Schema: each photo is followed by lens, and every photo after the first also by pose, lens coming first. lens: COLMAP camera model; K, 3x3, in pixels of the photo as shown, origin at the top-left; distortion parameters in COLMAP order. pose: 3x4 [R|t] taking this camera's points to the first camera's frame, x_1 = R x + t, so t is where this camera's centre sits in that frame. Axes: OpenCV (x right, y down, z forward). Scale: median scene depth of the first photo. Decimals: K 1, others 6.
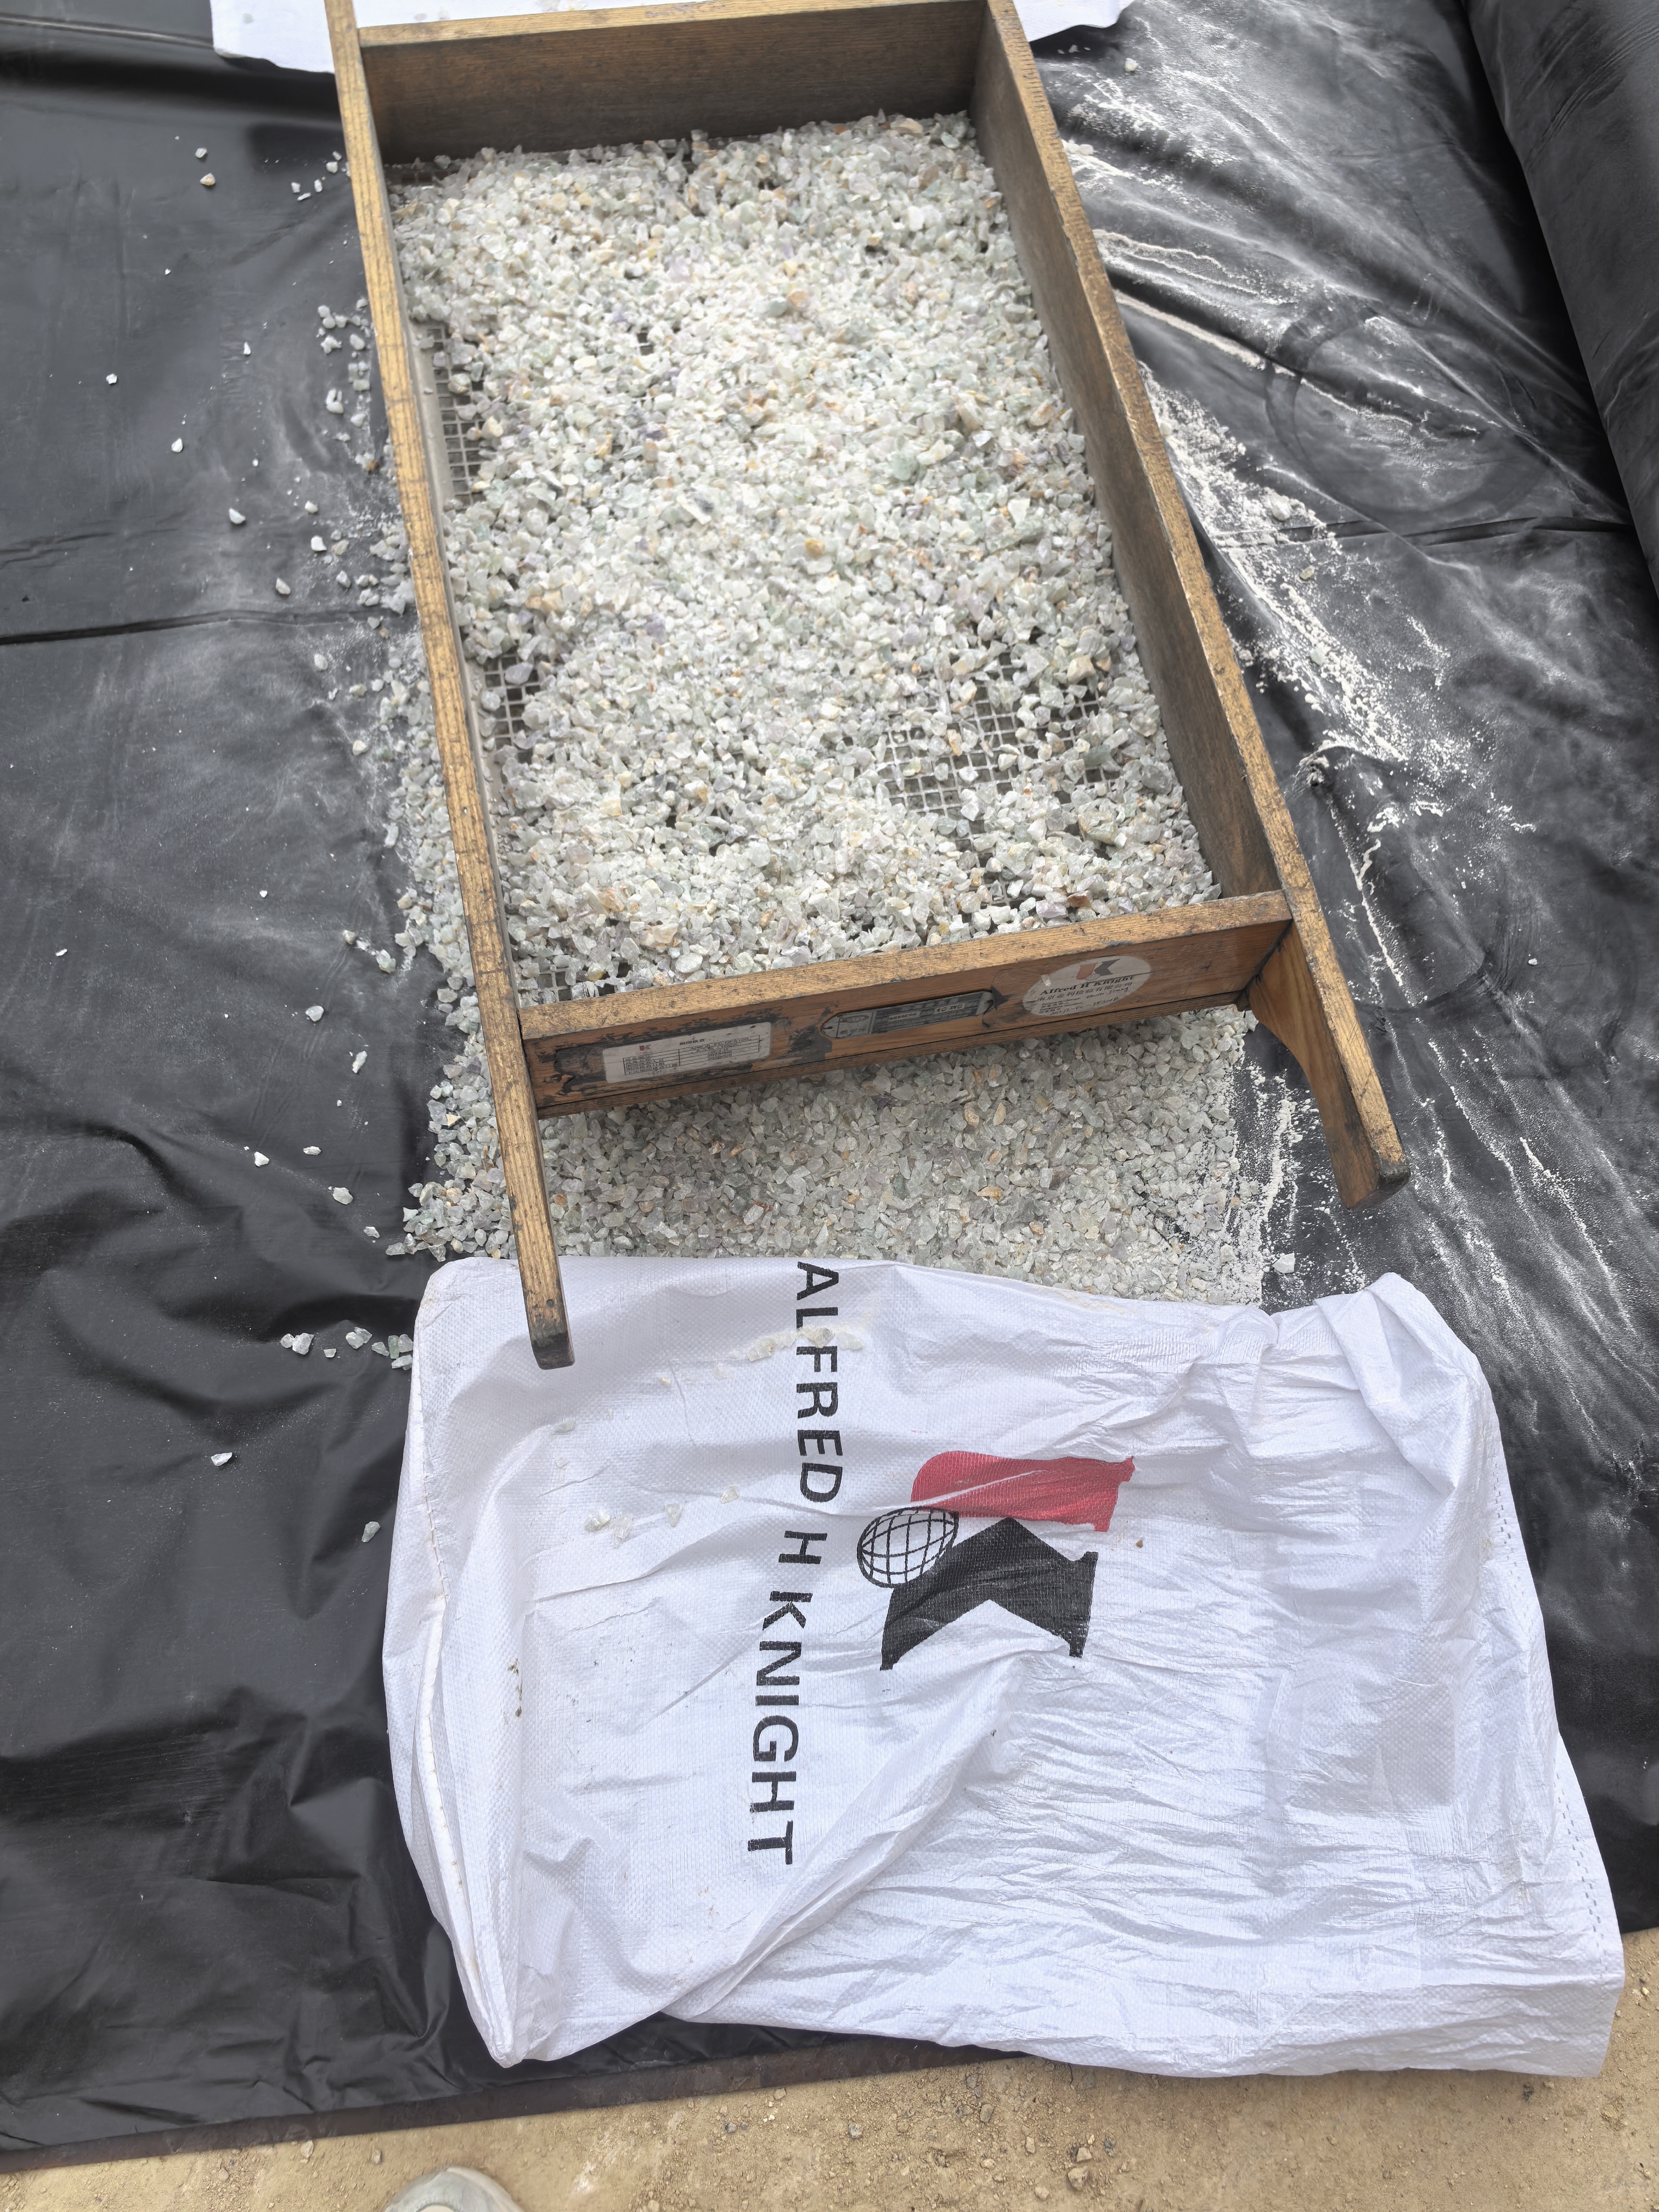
lens RADIAL K [[1756.7, 0, 829.5], [0, 1756.7, 1106.0], [0, 0, 1]] dist [0.116860, -0.127951]
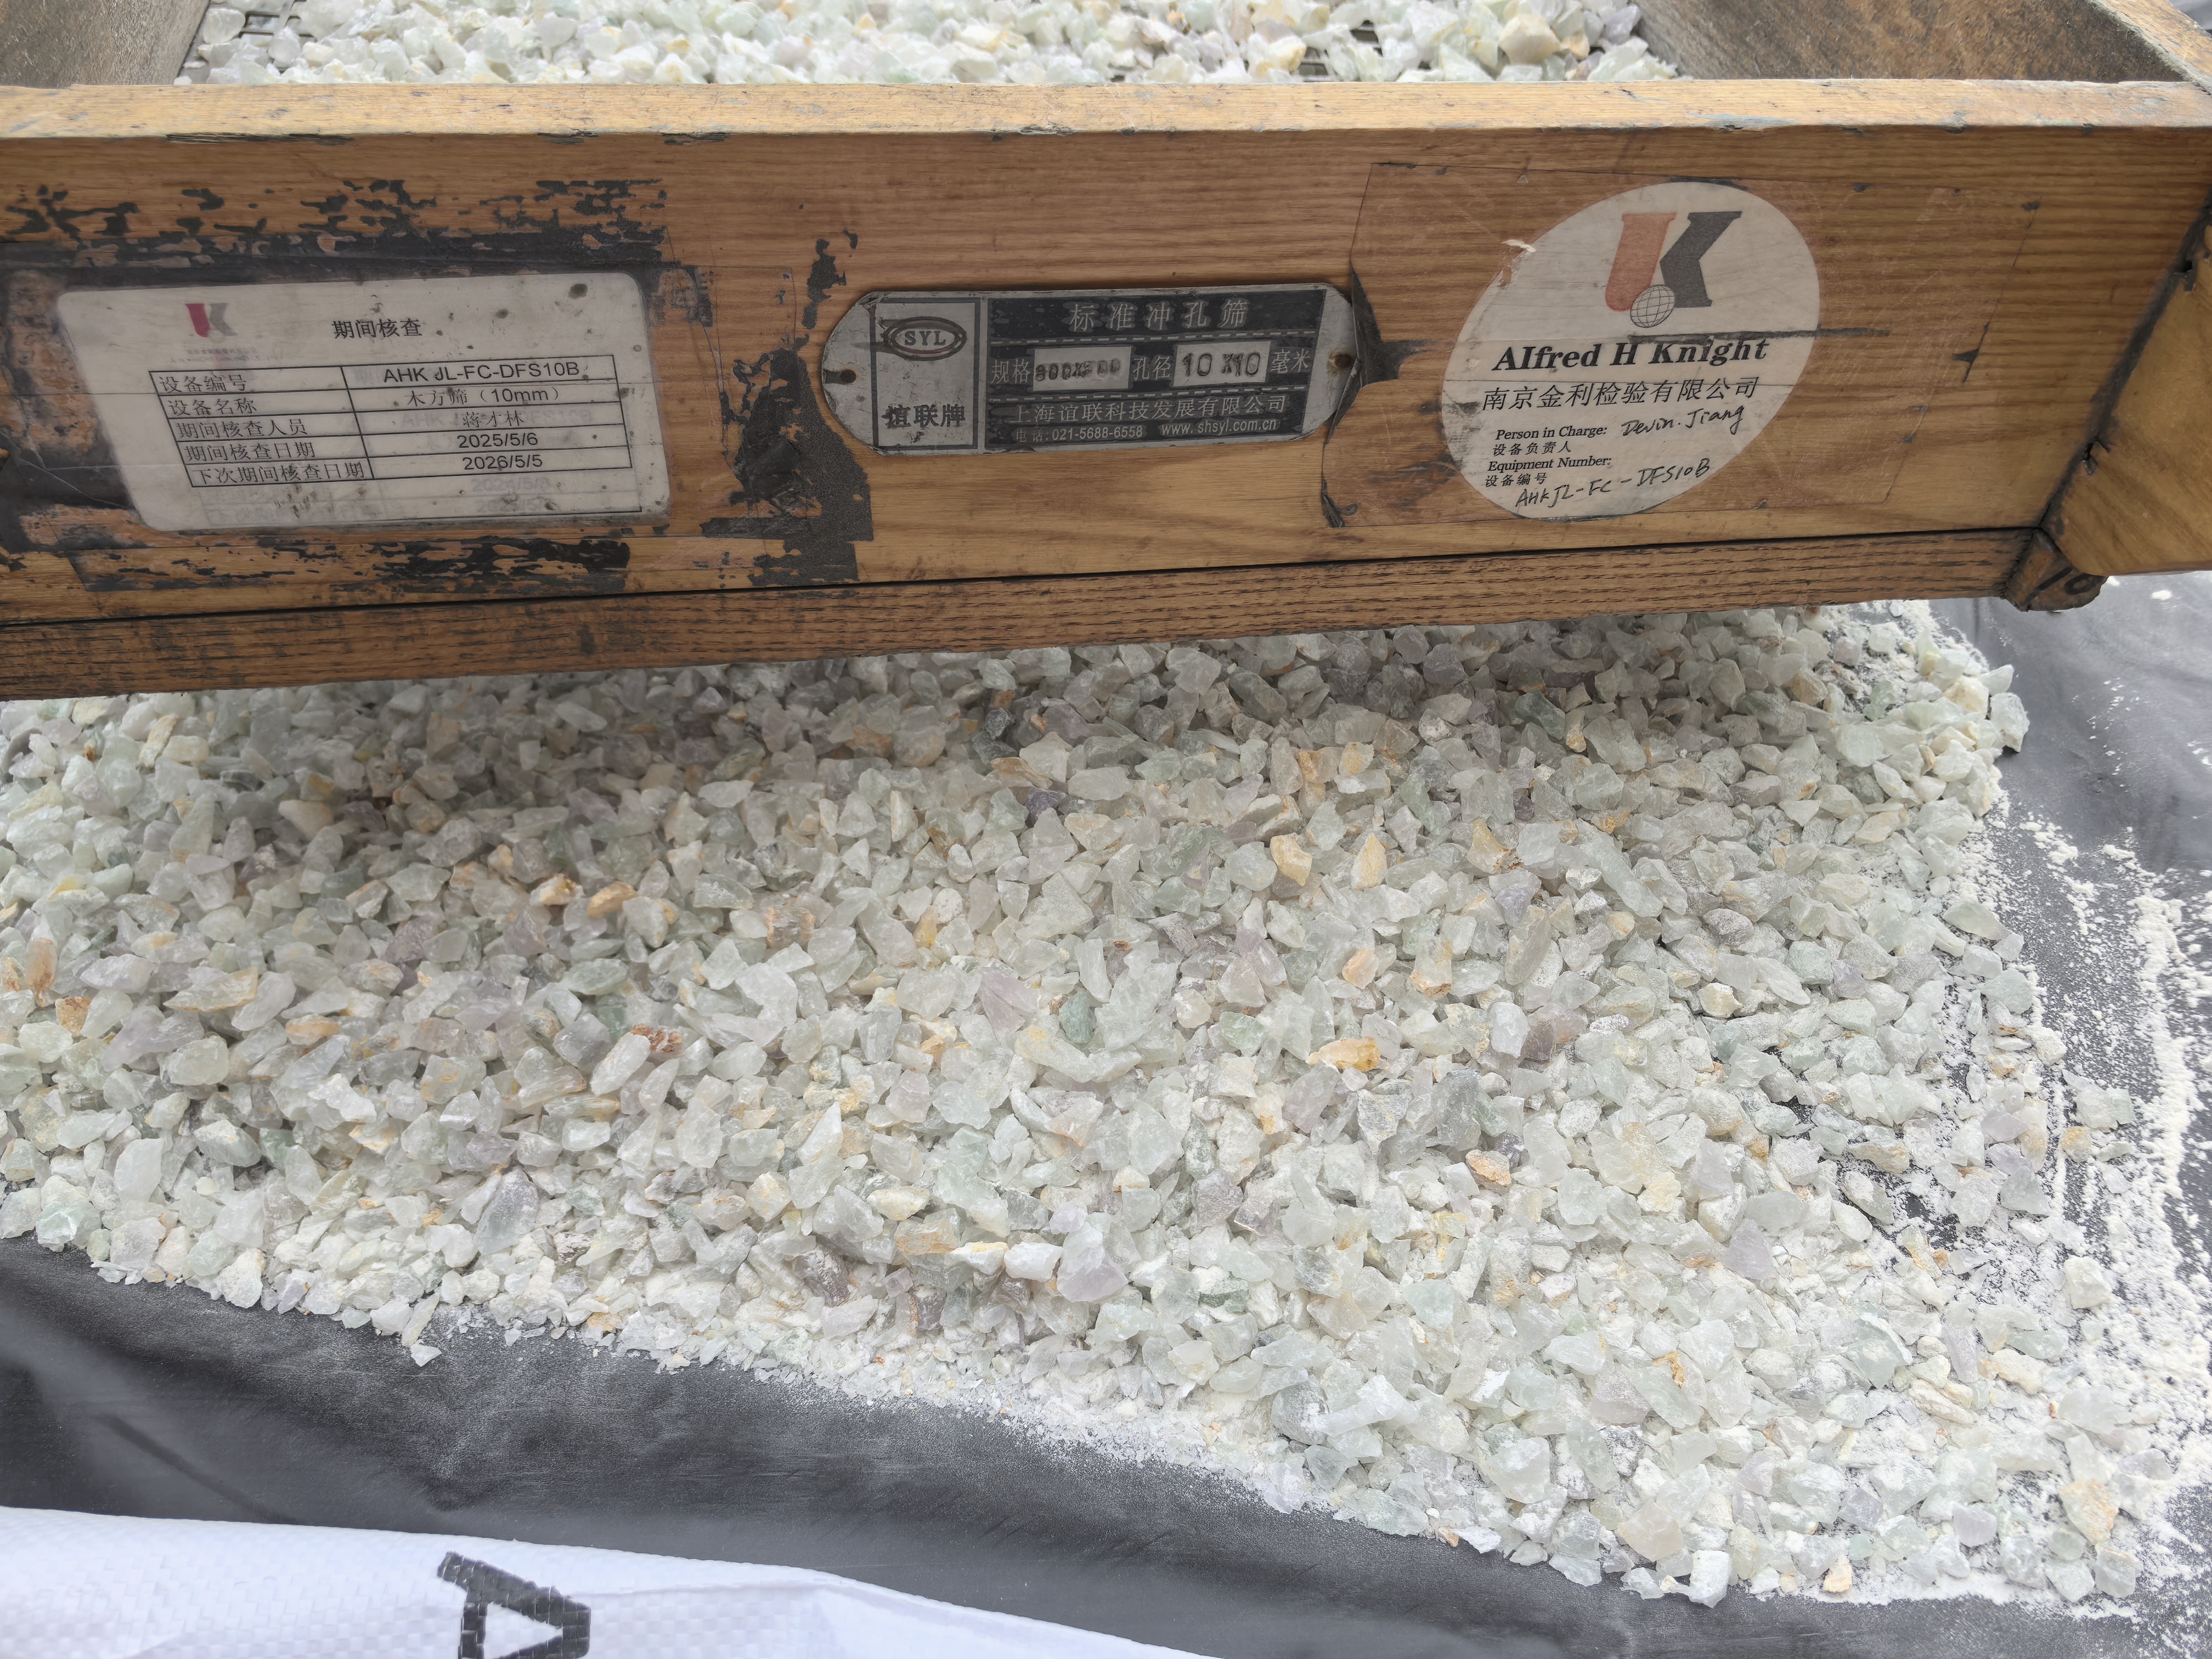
lens RADIAL K [[1803.4, 0, 1077.3], [0, 1803.4, 829.2], [0, 0, 1]] dist [0.056068, -0.097545]
pose [[0.998253, 0.030679, -0.050503, 0.055863], [-0.047392, 0.926149, -0.374167, 0.139723], [0.035294, 0.375907, 0.925985, 0.656587]]
